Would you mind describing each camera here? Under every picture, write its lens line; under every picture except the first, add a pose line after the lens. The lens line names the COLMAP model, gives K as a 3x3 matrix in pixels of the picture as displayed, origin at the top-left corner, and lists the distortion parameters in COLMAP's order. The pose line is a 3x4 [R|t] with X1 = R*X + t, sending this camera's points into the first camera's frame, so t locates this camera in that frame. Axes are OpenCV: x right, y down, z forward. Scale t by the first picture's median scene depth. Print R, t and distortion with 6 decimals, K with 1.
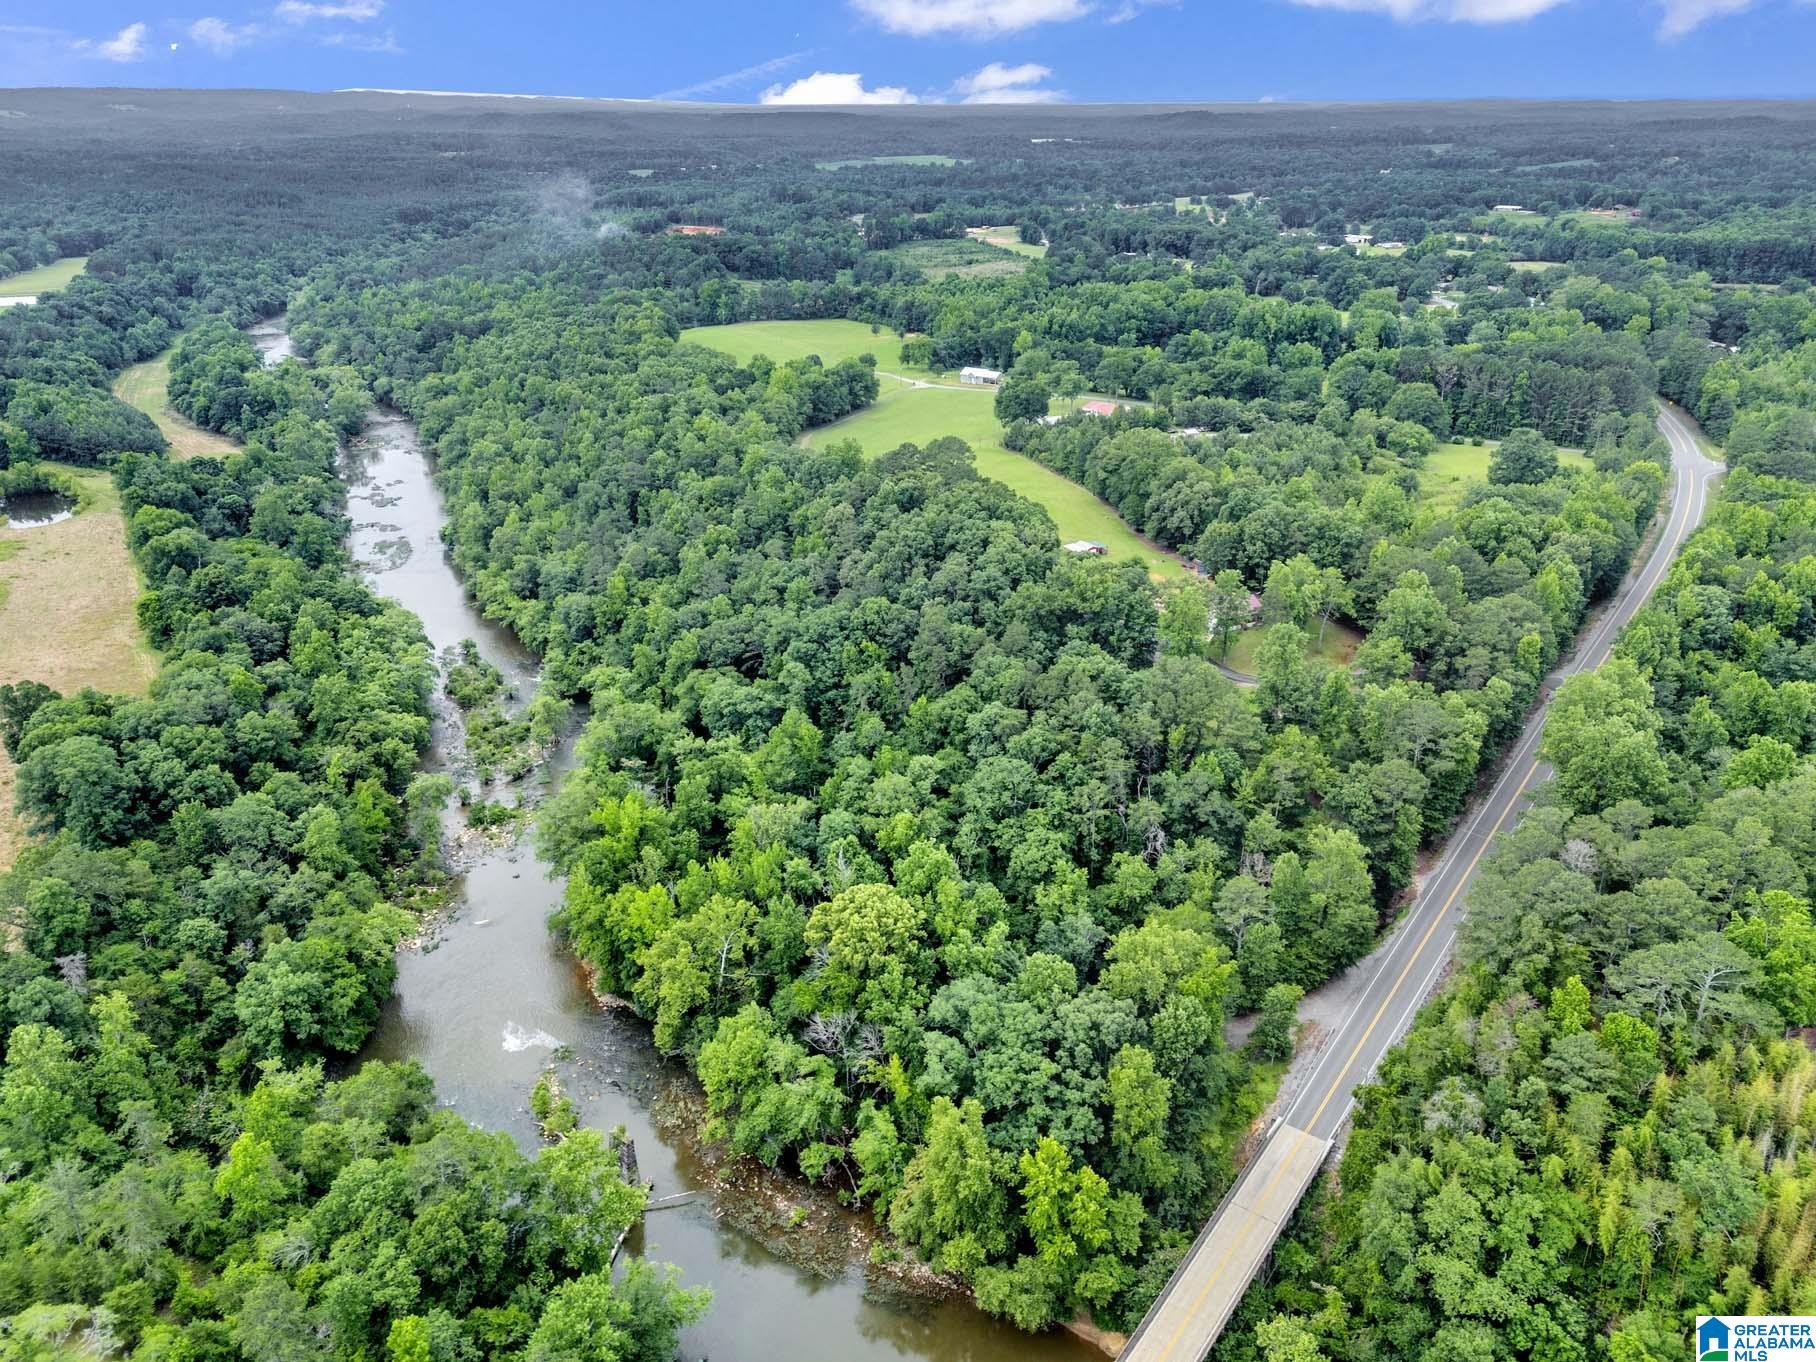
lens RADIAL K [[1329.9, 0, 910.1], [0, 1329.9, 693.6], [0, 0, 1]] dist [0.062178, -0.047375]
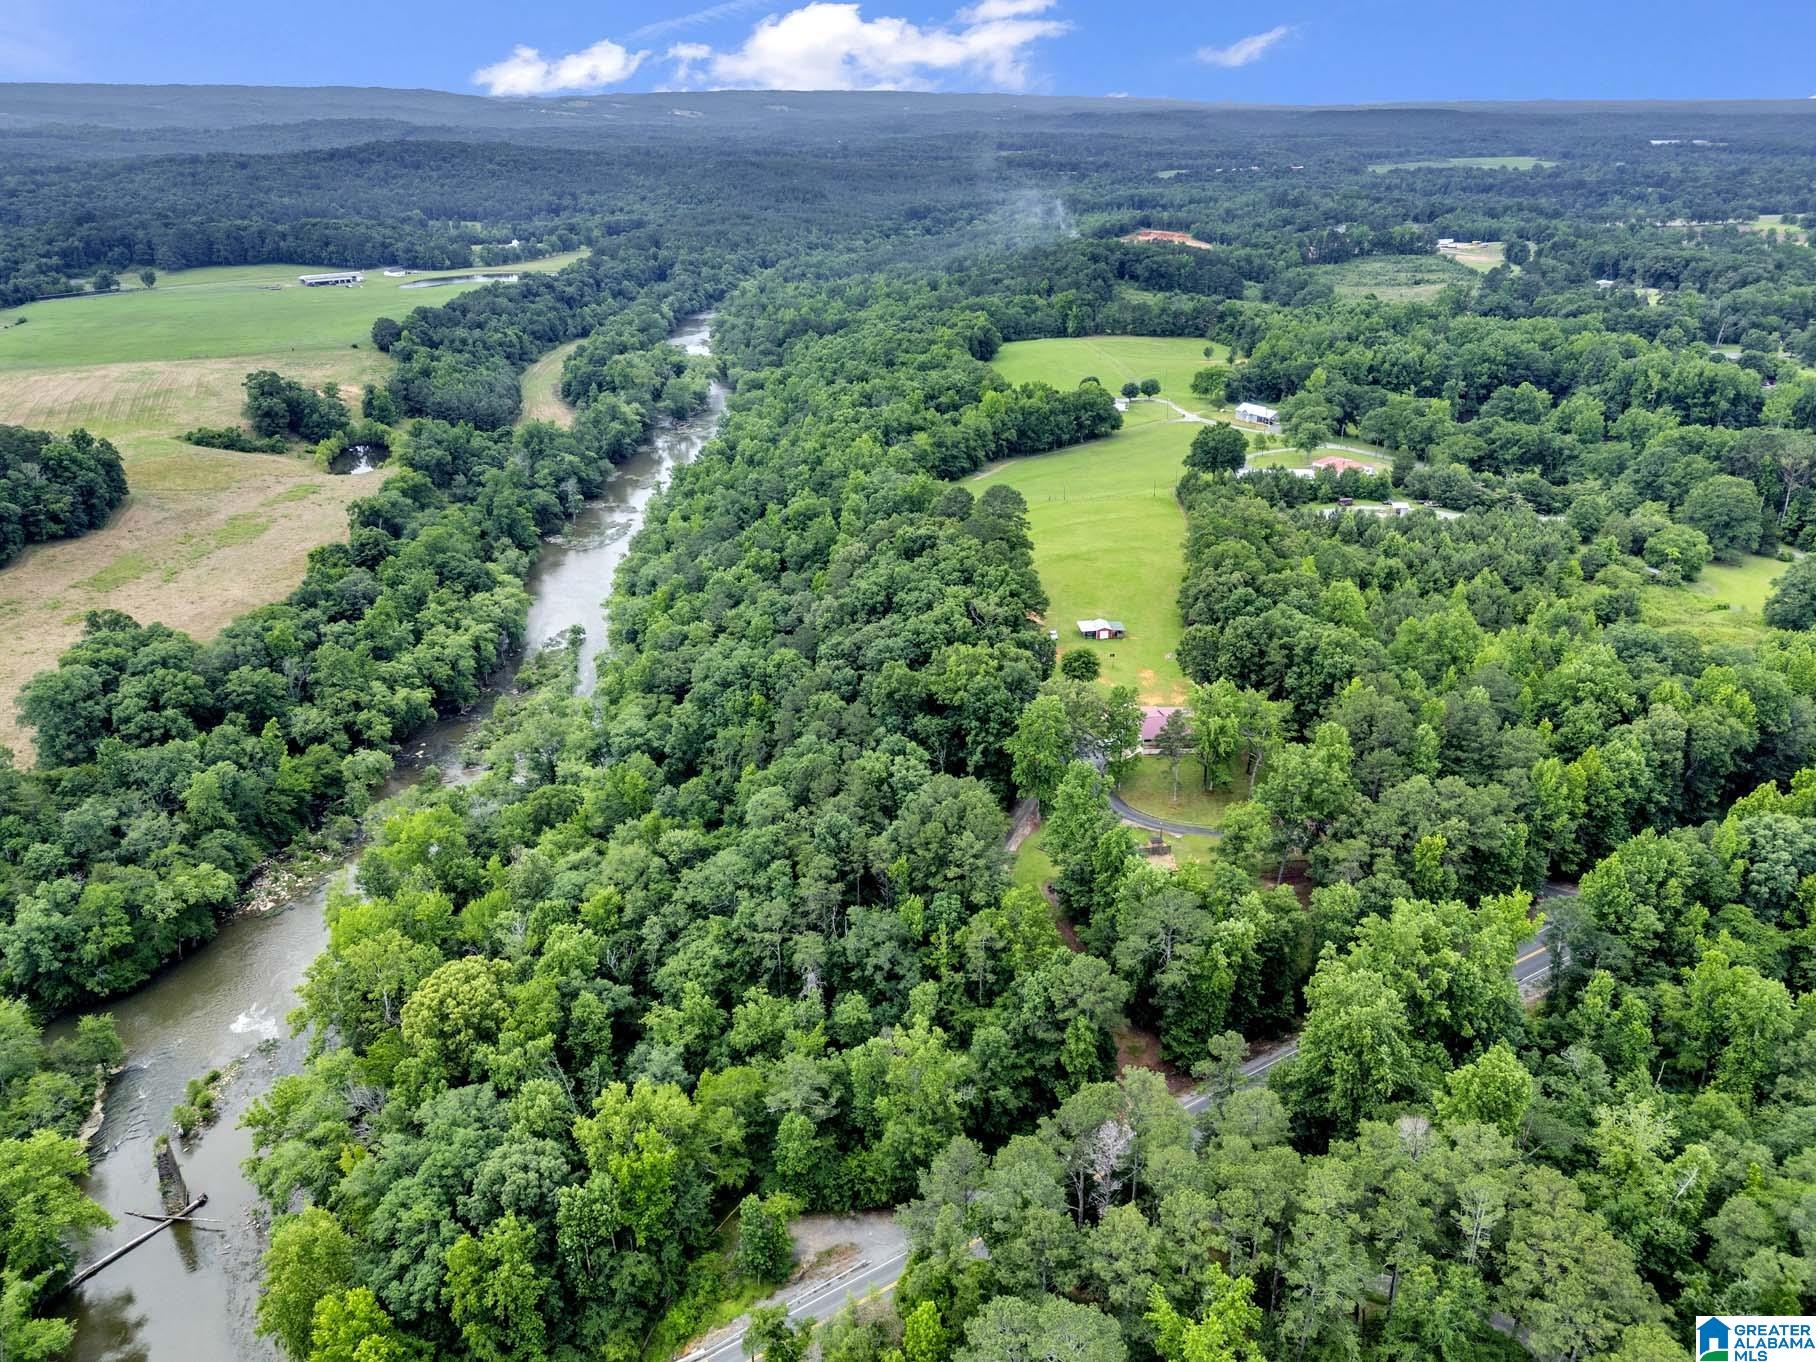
lens RADIAL K [[1329.9, 0, 905.4], [0, 1329.9, 685.5], [0, 0, 1]] dist [0.062178, -0.047375]
pose [[0.913953, 0.165131, -0.370704, 0.250004], [-0.166353, 0.985642, 0.028922, -0.055002], [0.370157, 0.035234, 0.928301, 0.099093]]
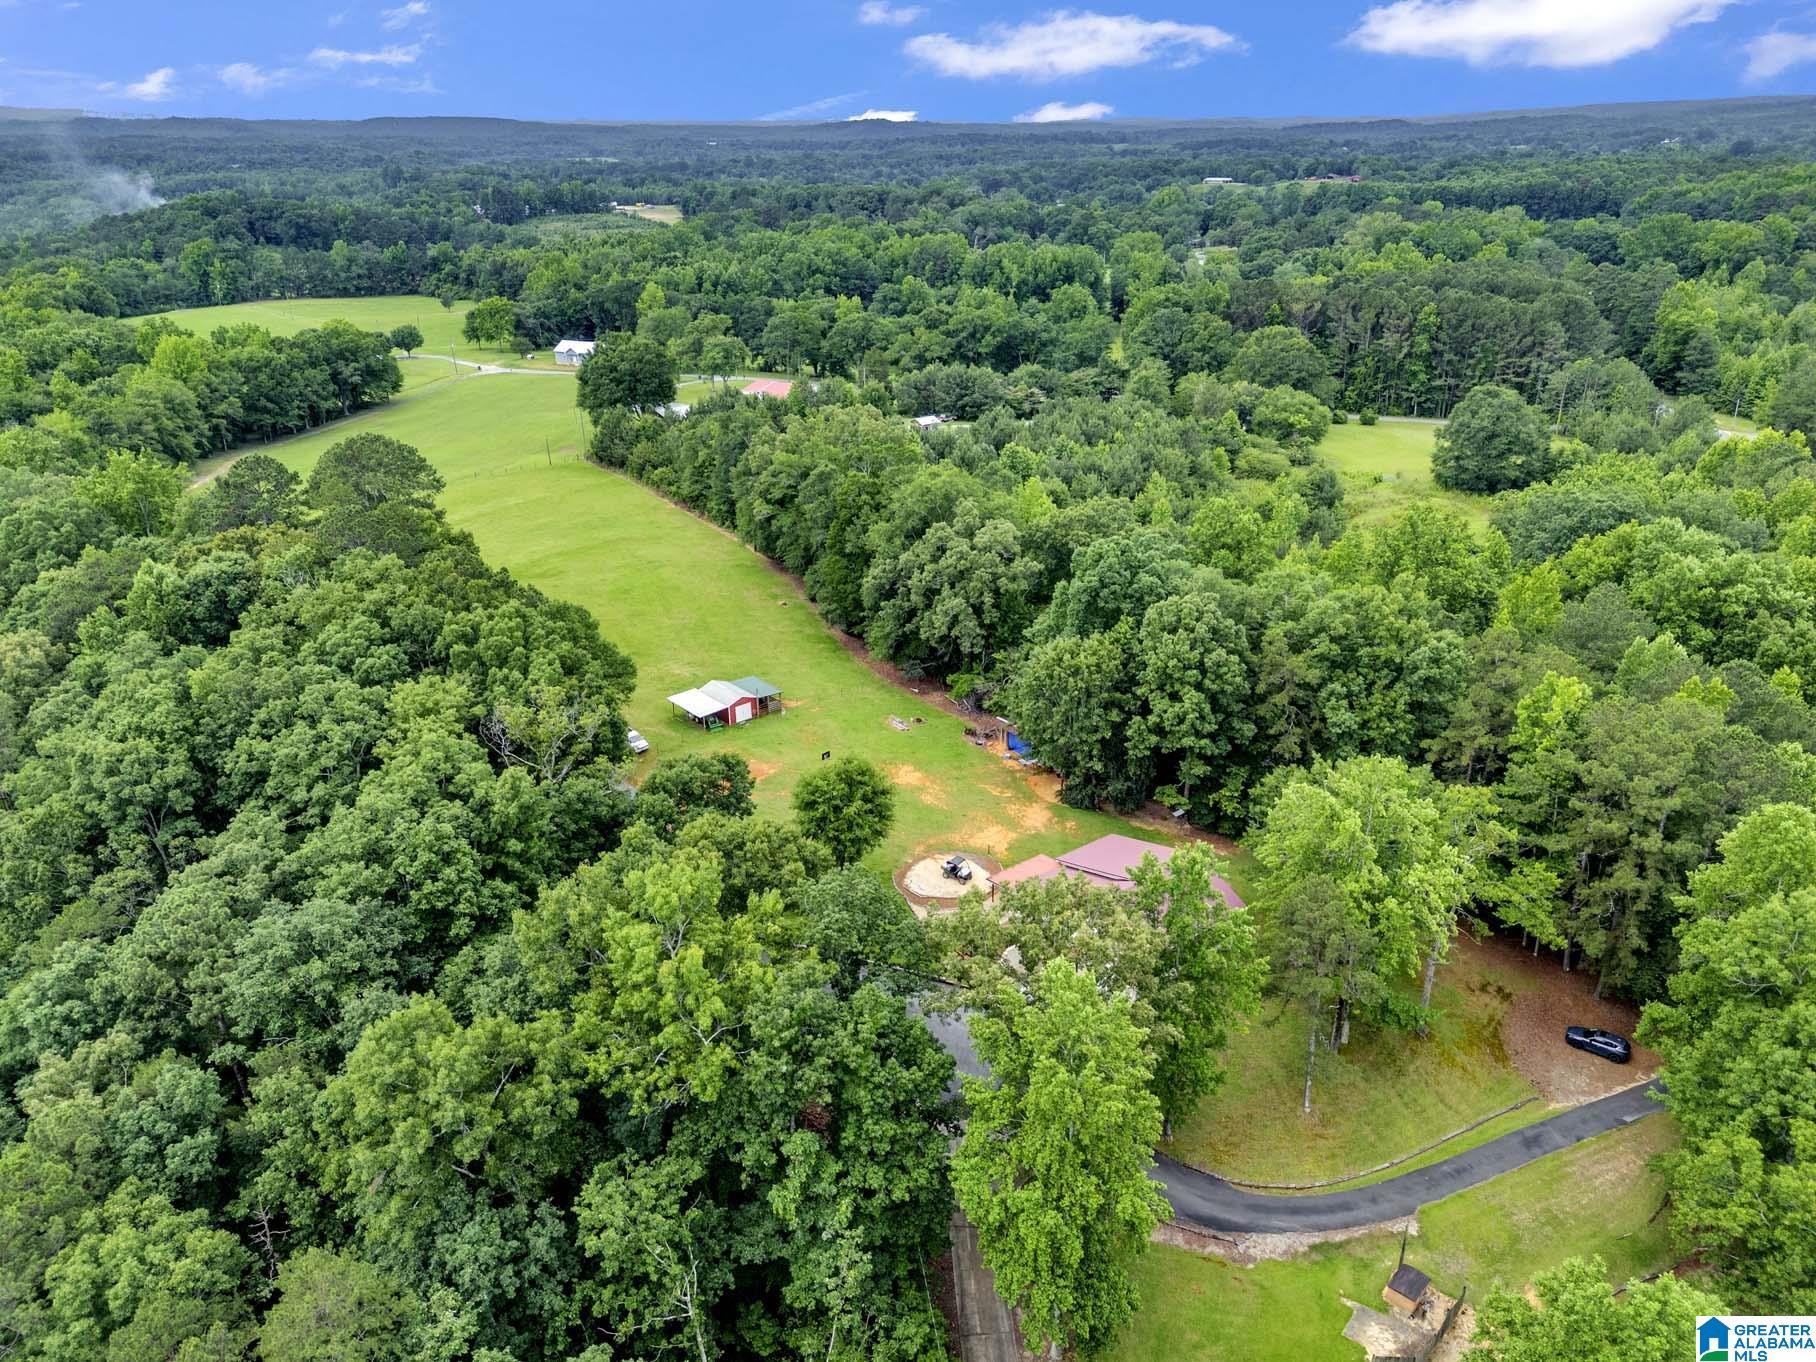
lens RADIAL K [[1329.9, 0, 914.5], [0, 1329.9, 683.9], [0, 0, 1]] dist [0.062178, -0.047375]
pose [[0.975598, -0.083638, 0.203013, 0.077458], [0.087587, 0.996101, -0.010531, -0.075977], [-0.201340, 0.028055, 0.979119, 0.434155]]
